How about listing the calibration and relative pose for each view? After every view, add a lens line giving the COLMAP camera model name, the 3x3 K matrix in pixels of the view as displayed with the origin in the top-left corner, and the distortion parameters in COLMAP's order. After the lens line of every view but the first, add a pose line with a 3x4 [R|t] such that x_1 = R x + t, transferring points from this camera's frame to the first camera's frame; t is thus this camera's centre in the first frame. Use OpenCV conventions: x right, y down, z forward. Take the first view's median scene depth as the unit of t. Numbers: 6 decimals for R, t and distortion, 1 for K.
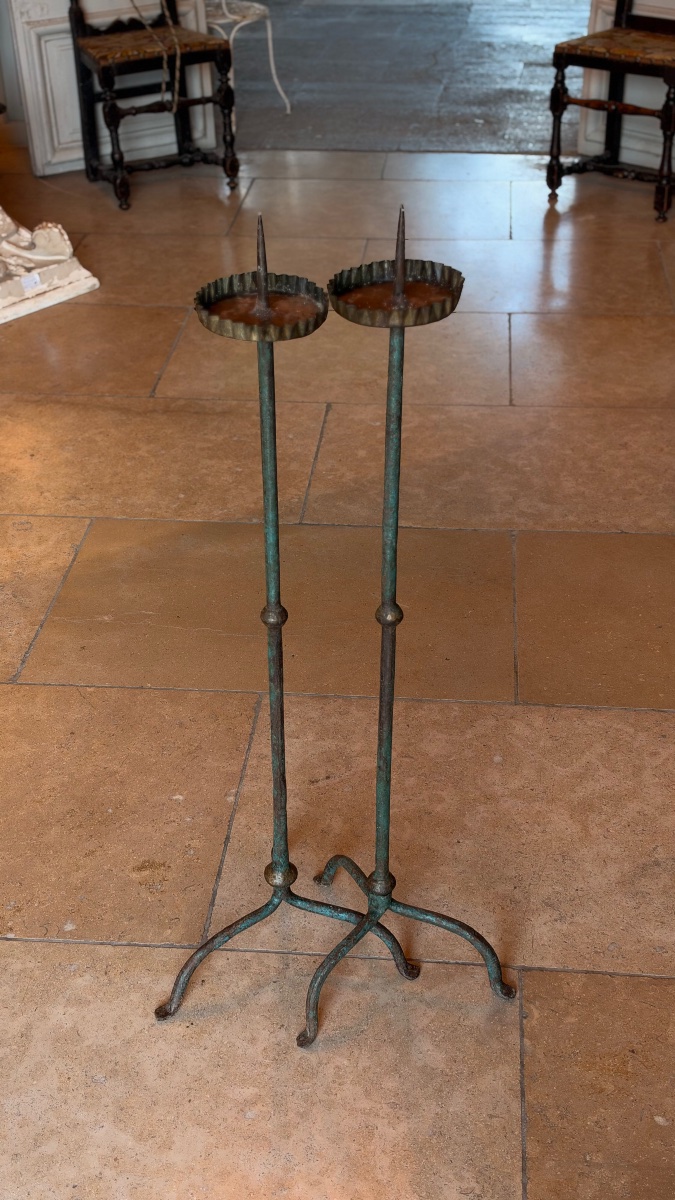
lens RADIAL K [[1449.2, 0, 339.6], [0, 1449.2, 599.7], [0, 0, 1]] dist [0.172271, 0.000000]
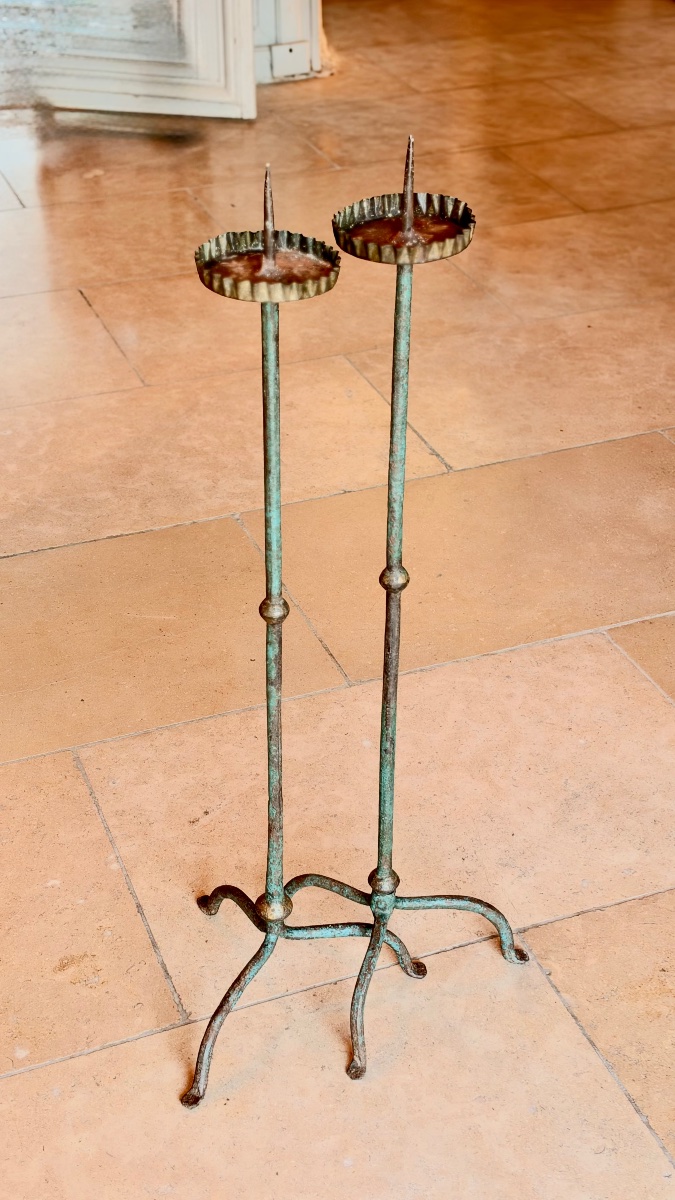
lens RADIAL K [[1755.3, 0, 336.3], [0, 1755.3, 599.5], [0, 0, 1]] dist [0.193471, 0.000000]
pose [[0.898930, -0.225505, 0.375595, -0.340150], [0.234859, 0.971795, 0.021361, -0.007364], [-0.369818, 0.069009, 0.926538, -0.023317]]
